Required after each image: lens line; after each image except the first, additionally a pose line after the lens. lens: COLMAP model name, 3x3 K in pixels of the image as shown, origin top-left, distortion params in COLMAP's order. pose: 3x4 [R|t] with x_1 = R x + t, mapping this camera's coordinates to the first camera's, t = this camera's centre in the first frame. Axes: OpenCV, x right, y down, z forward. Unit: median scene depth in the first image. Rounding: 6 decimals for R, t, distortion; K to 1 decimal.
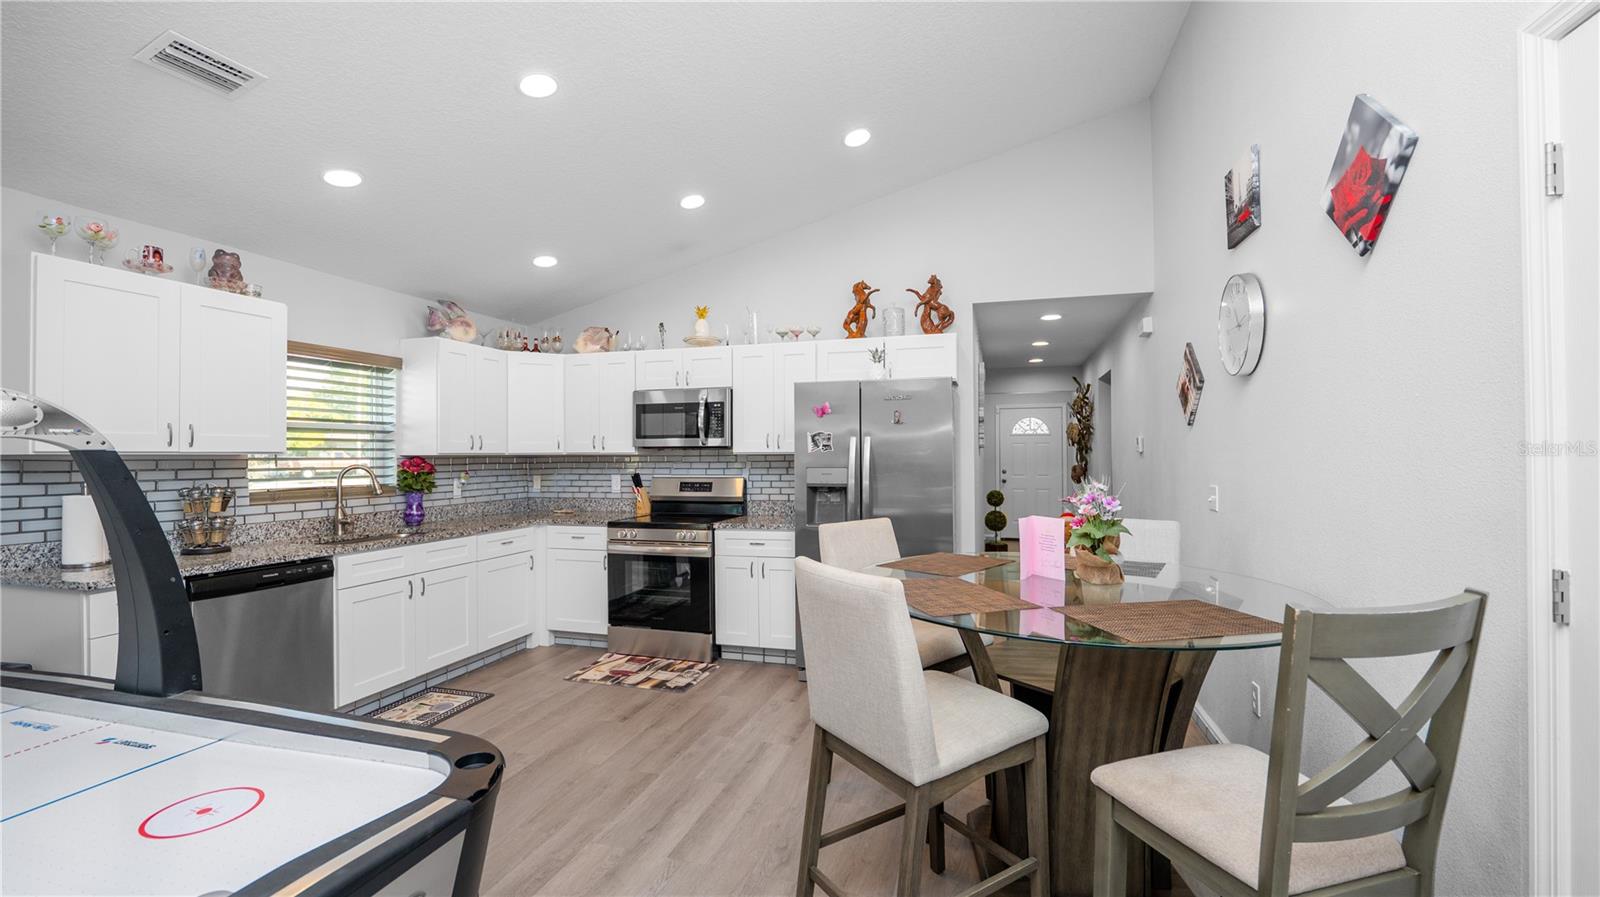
lens RADIAL K [[652.0, 0, 802.3], [0, 652.0, 446.1], [0, 0, 1]] dist [-0.013038, 0.000407]
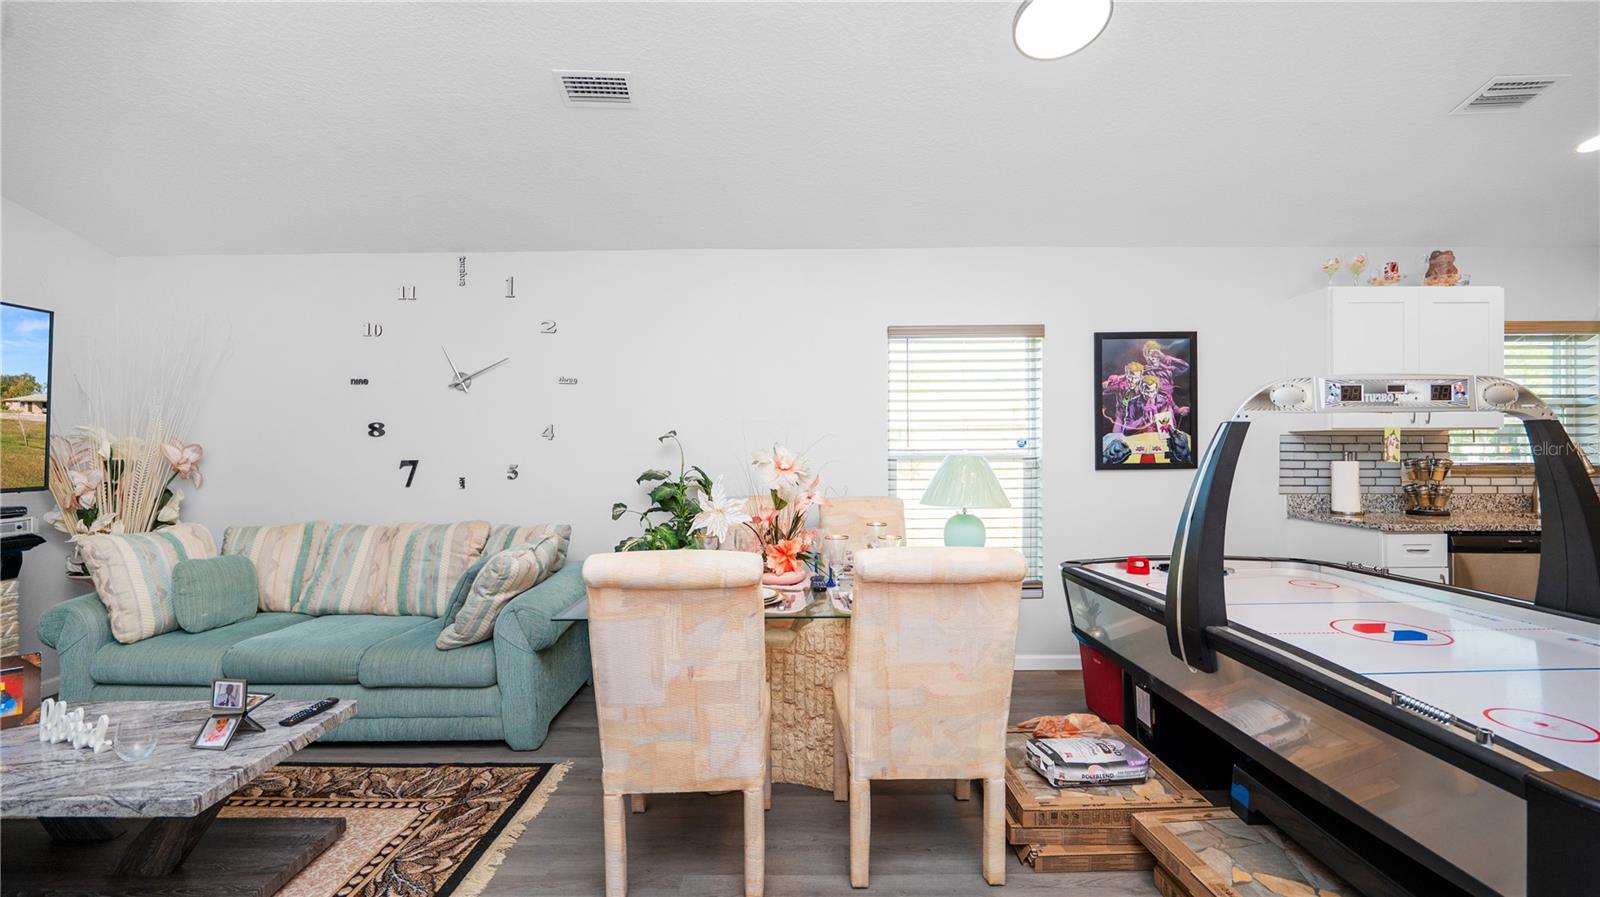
lens RADIAL K [[652.0, 0, 798.2], [0, 652.0, 446.9], [0, 0, 1]] dist [-0.013038, 0.000407]
pose [[0.281152, 0.009101, -0.959620, -0.096100], [0.014691, 0.999797, 0.013786, 0.007376], [0.959551, -0.017973, 0.280961, -0.311947]]
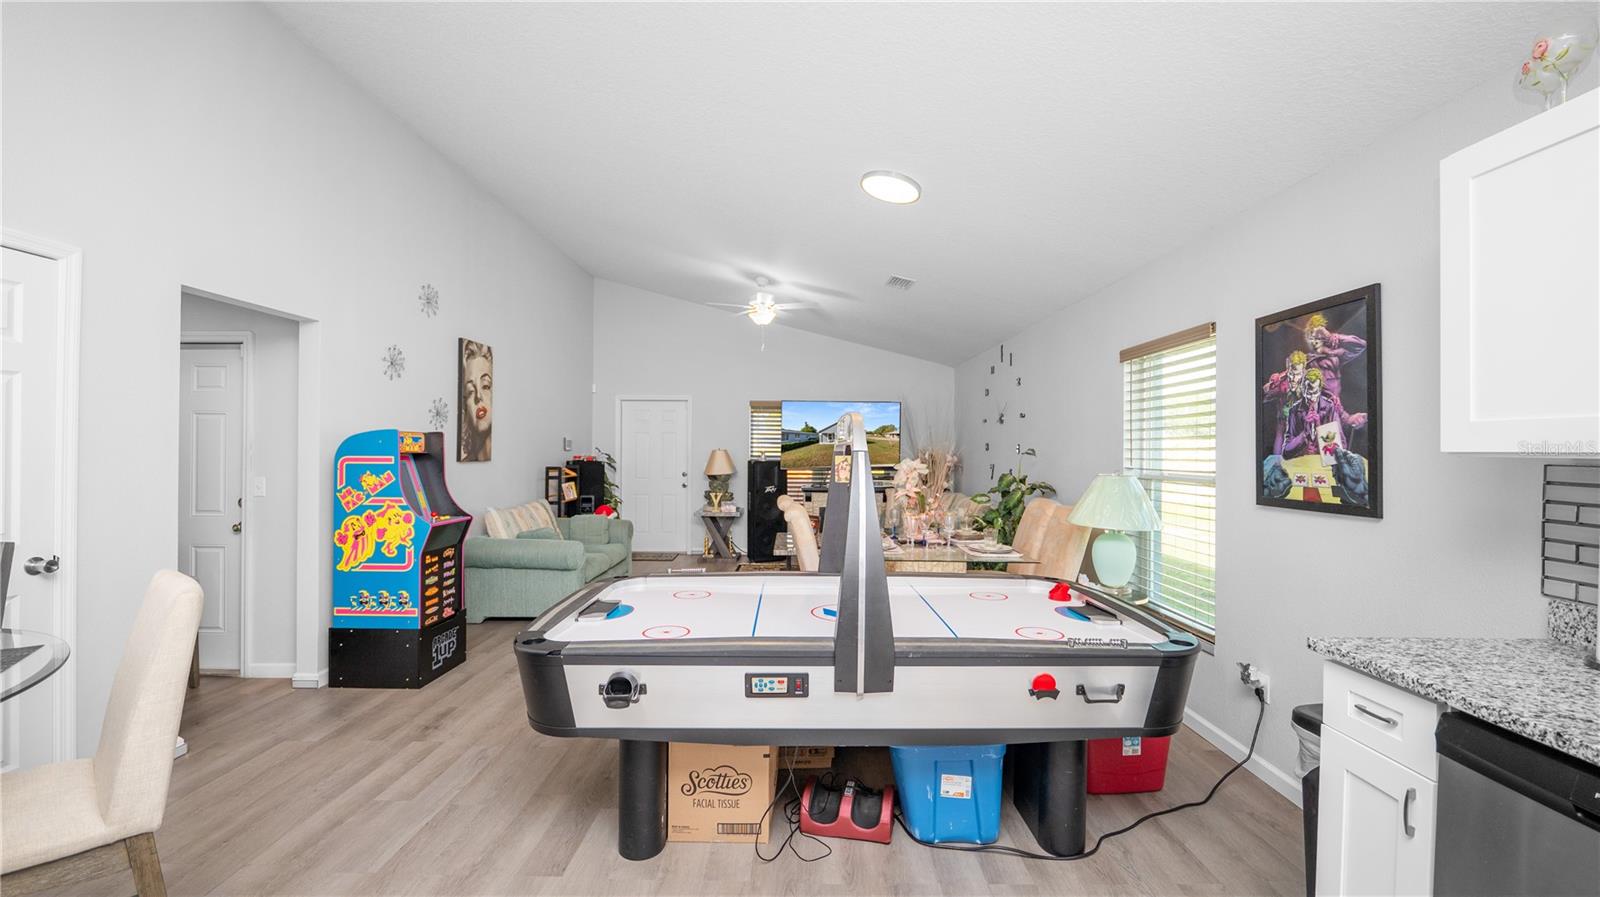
lens RADIAL K [[652.0, 0, 804.2], [0, 652.0, 447.2], [0, 0, 1]] dist [-0.013038, 0.000407]
pose [[-0.956616, 0.000586, -0.291351, -0.208732], [0.003649, 0.999944, -0.009970, 0.004044], [0.291328, -0.010601, -0.956564, 0.853659]]
